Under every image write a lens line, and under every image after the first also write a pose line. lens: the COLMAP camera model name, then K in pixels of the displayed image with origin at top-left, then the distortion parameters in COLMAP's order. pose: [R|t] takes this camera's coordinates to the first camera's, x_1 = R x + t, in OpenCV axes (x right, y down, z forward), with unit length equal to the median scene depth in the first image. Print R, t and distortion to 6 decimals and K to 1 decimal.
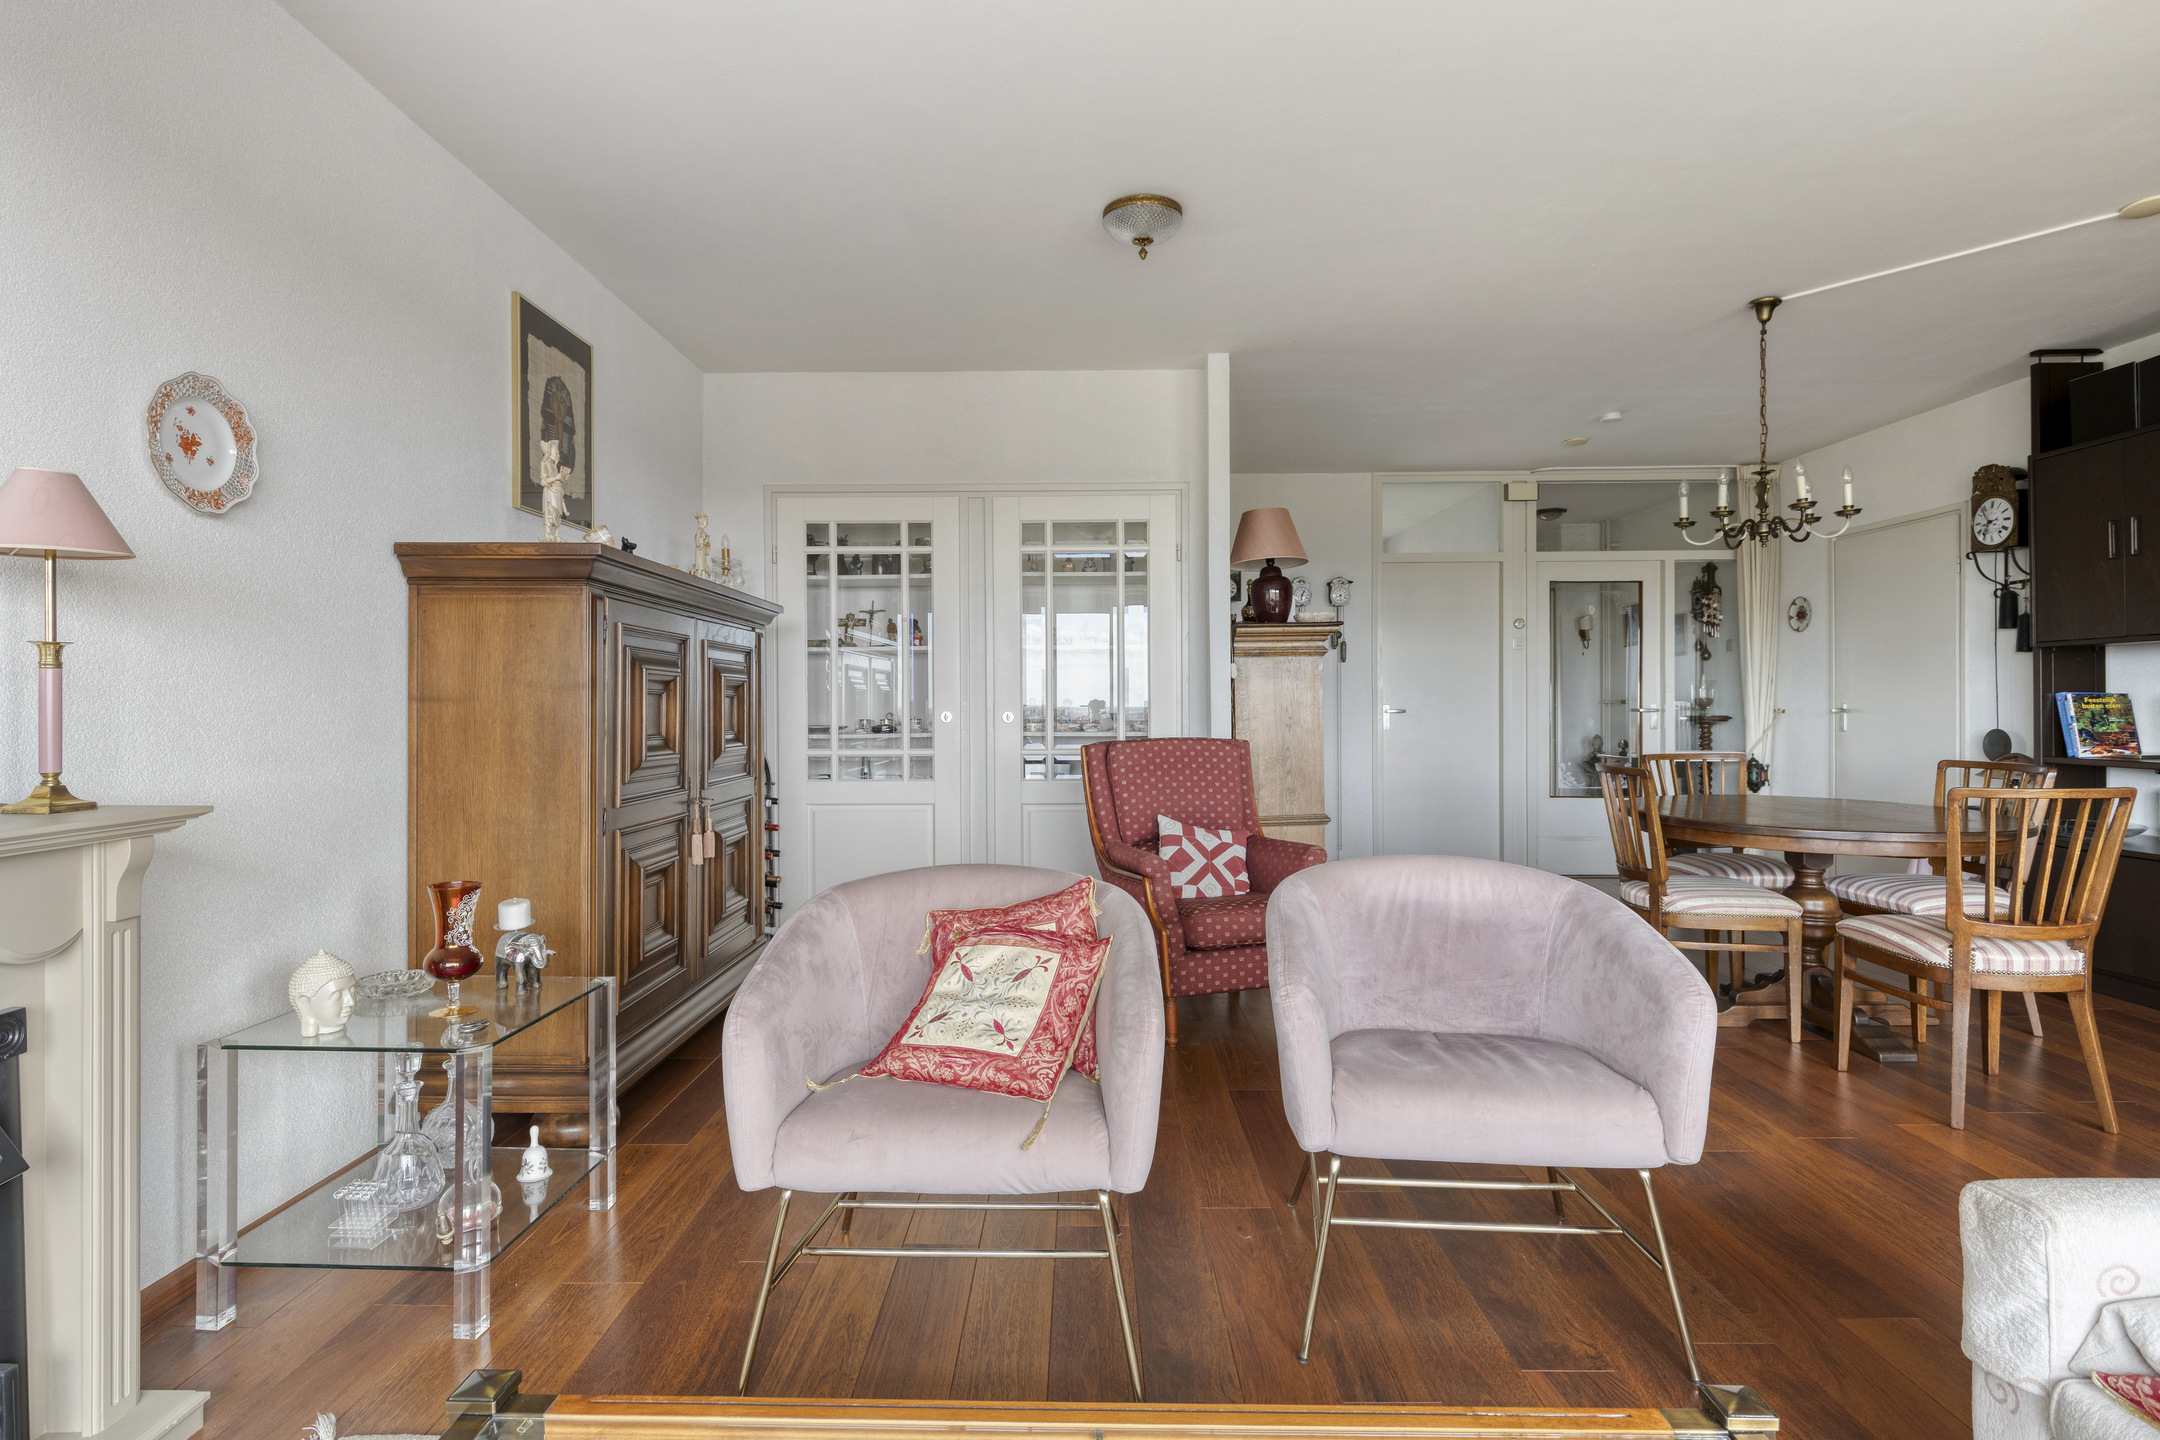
lens RADIAL K [[1061.8, 0, 1075.9], [0, 1061.8, 702.6], [0, 0, 1]] dist [-0.002486, -0.000894]
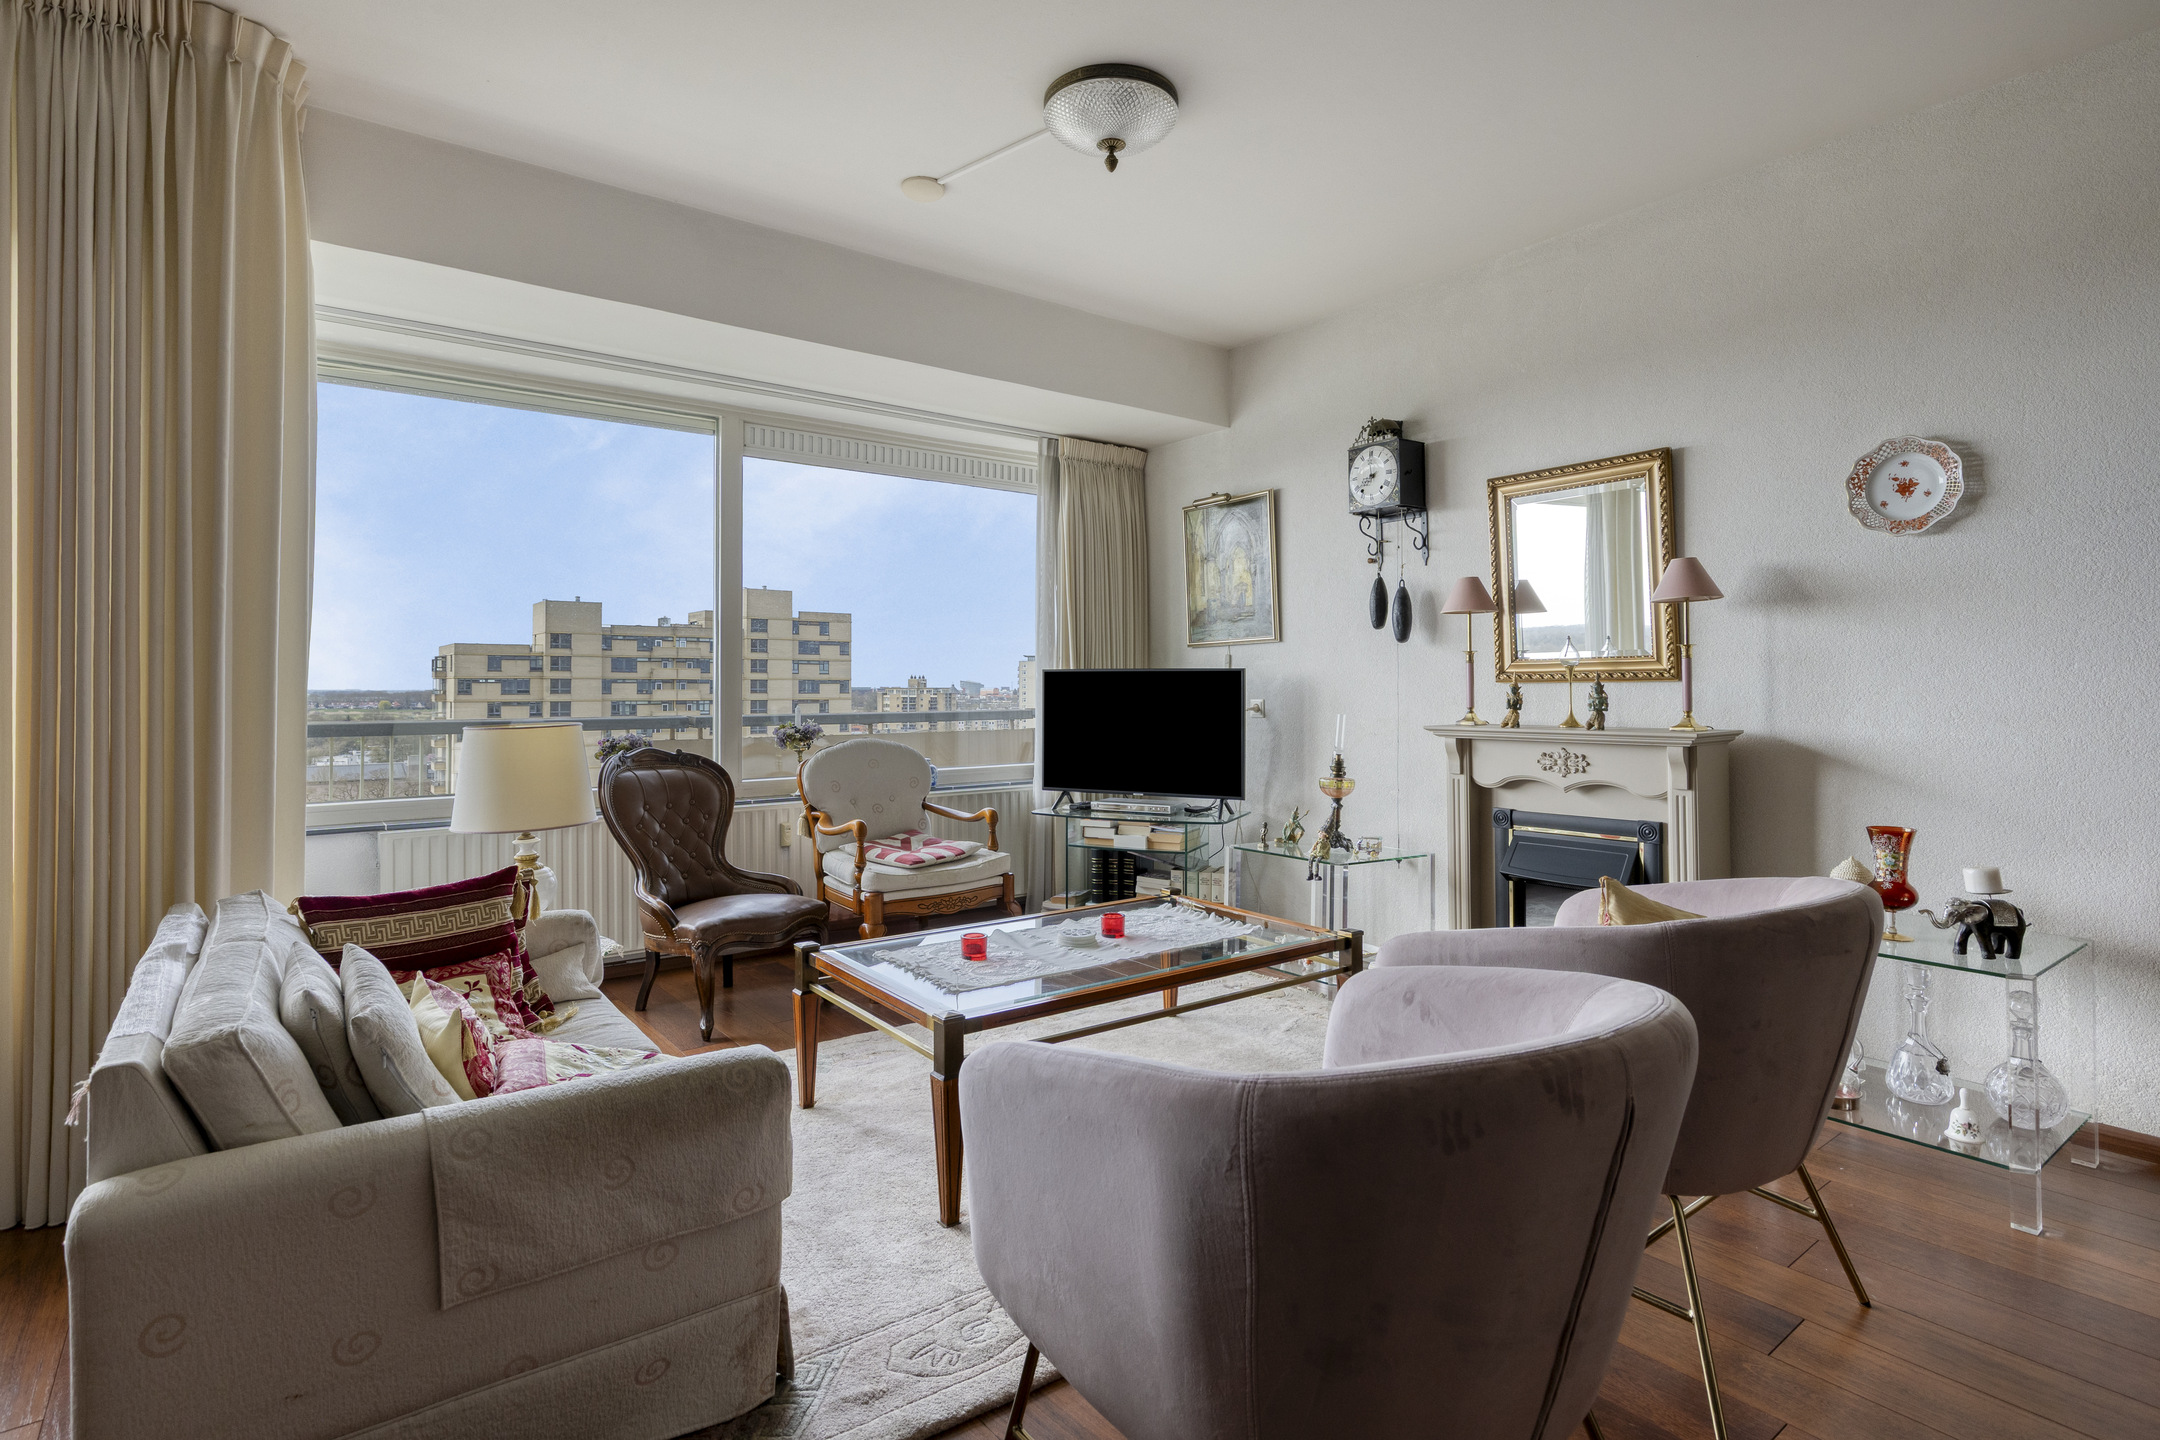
lens RADIAL K [[1074.7, 0, 1075.5], [0, 1074.7, 666.7], [0, 0, 1]] dist [-0.002679, -0.000792]
pose [[-0.785553, -0.007264, -0.618751, 0.389495], [0.004919, 0.999826, -0.017982, 0.004643], [0.618774, -0.017169, -0.785381, 0.628426]]
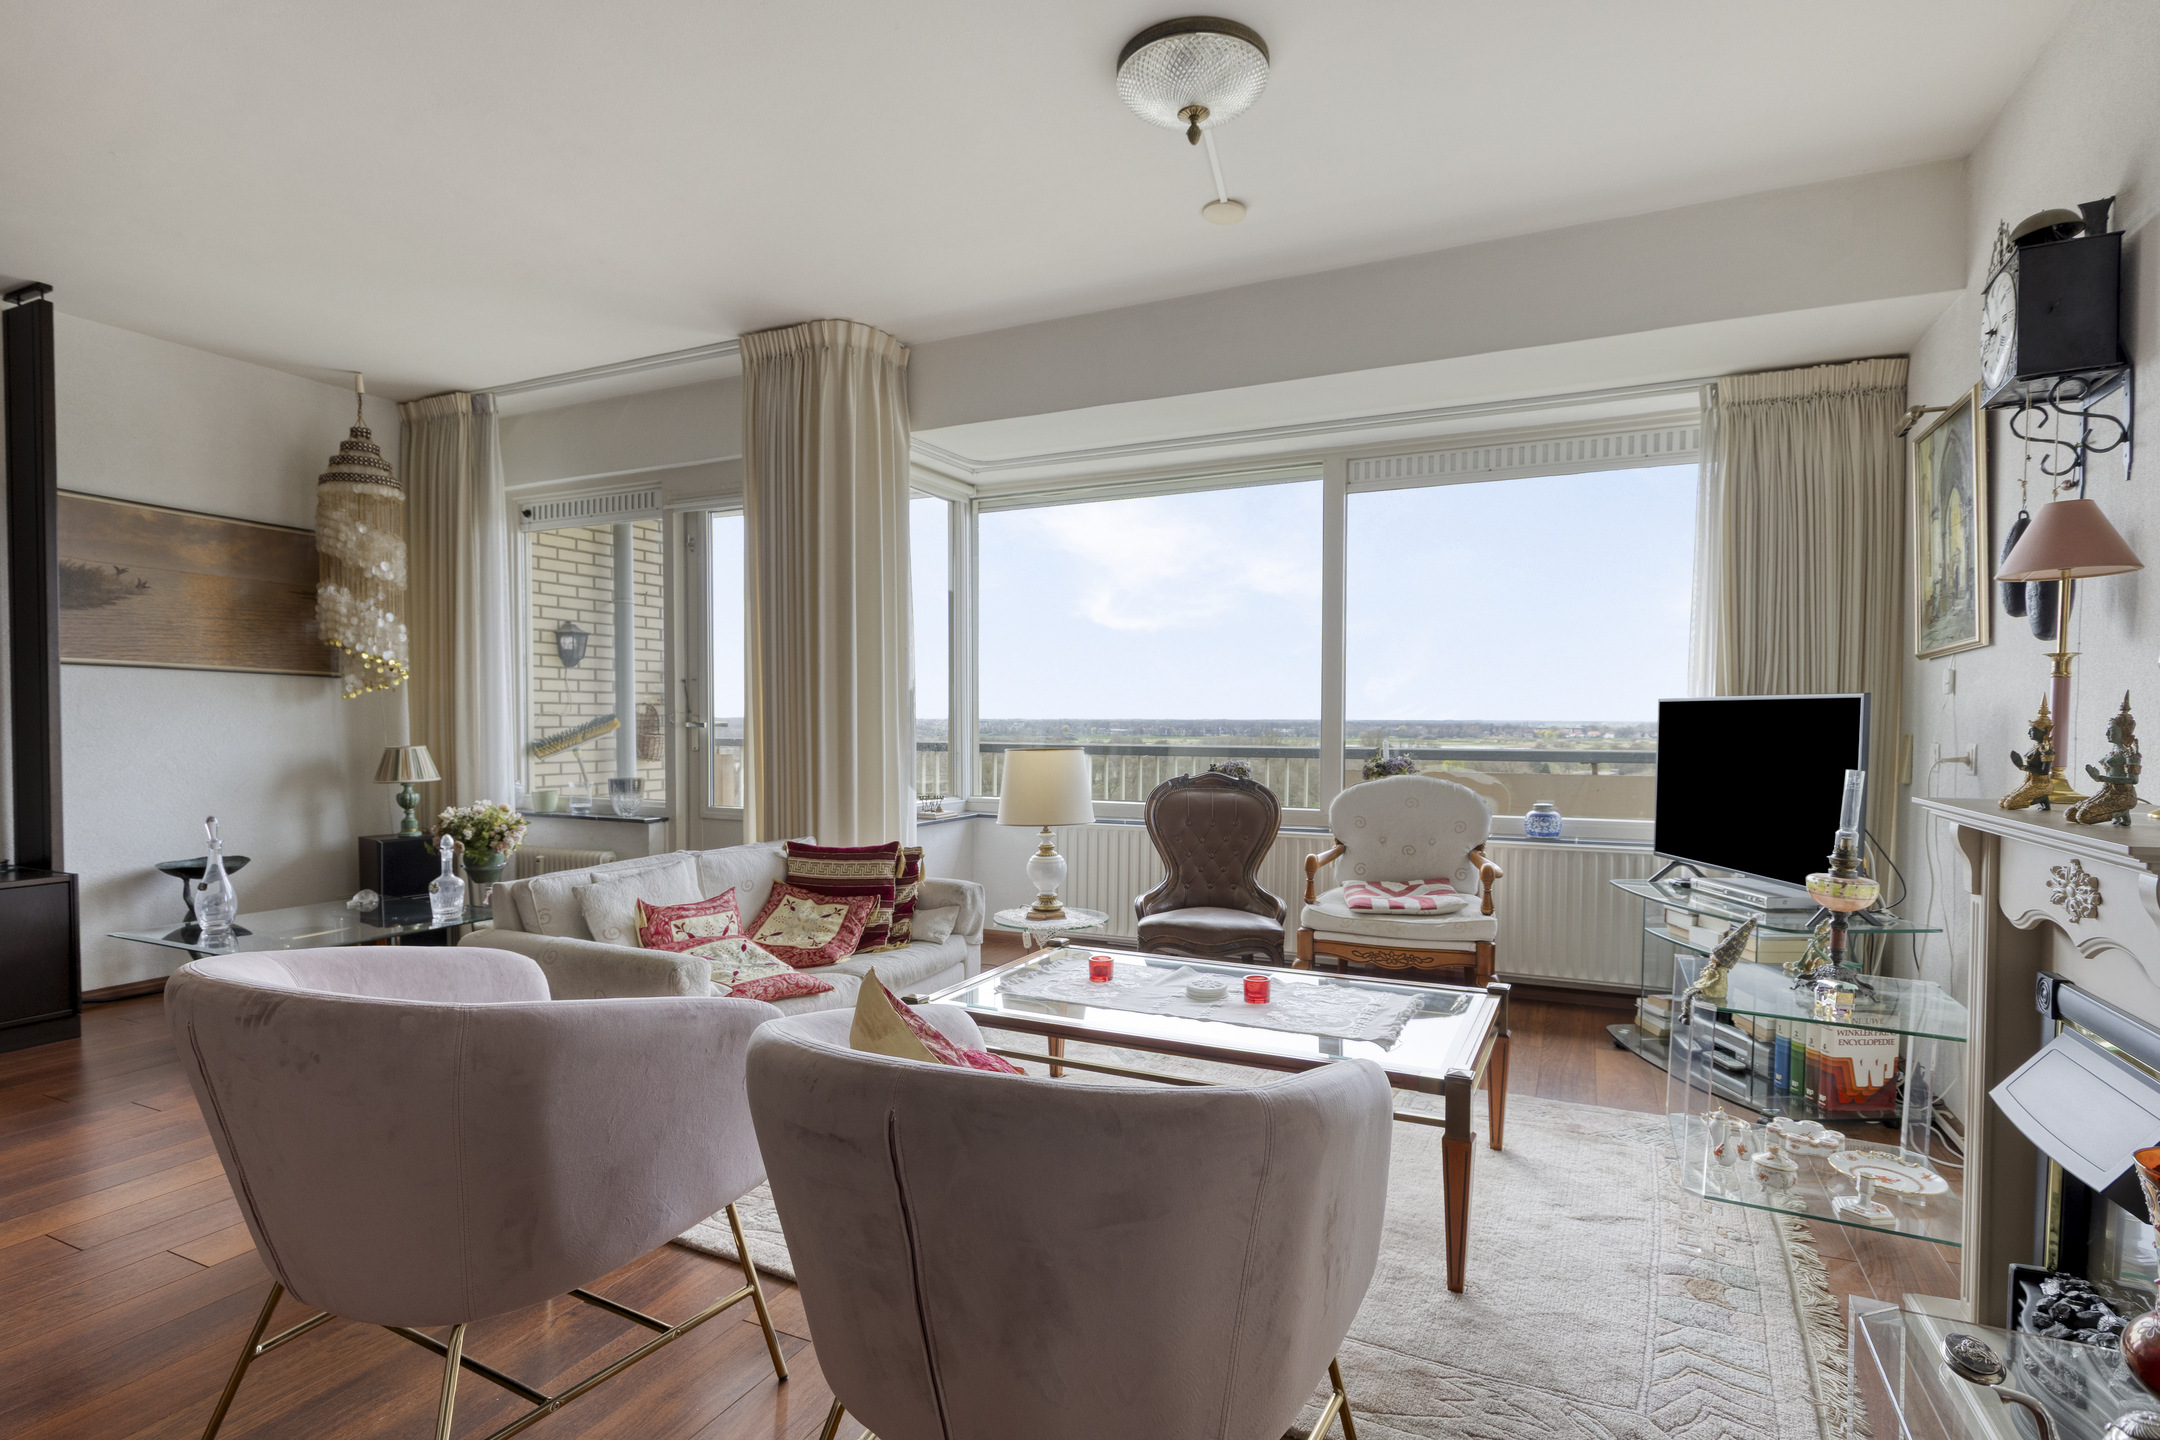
lens RADIAL K [[1069.7, 0, 1080.7], [0, 1069.7, 752.2], [0, 0, 1]] dist [-0.001766, -0.000543]
pose [[-0.909630, -0.010840, 0.415278, -0.171853], [0.001459, 0.999570, 0.029288, 0.004428], [-0.415417, 0.027247, -0.909223, 0.690393]]
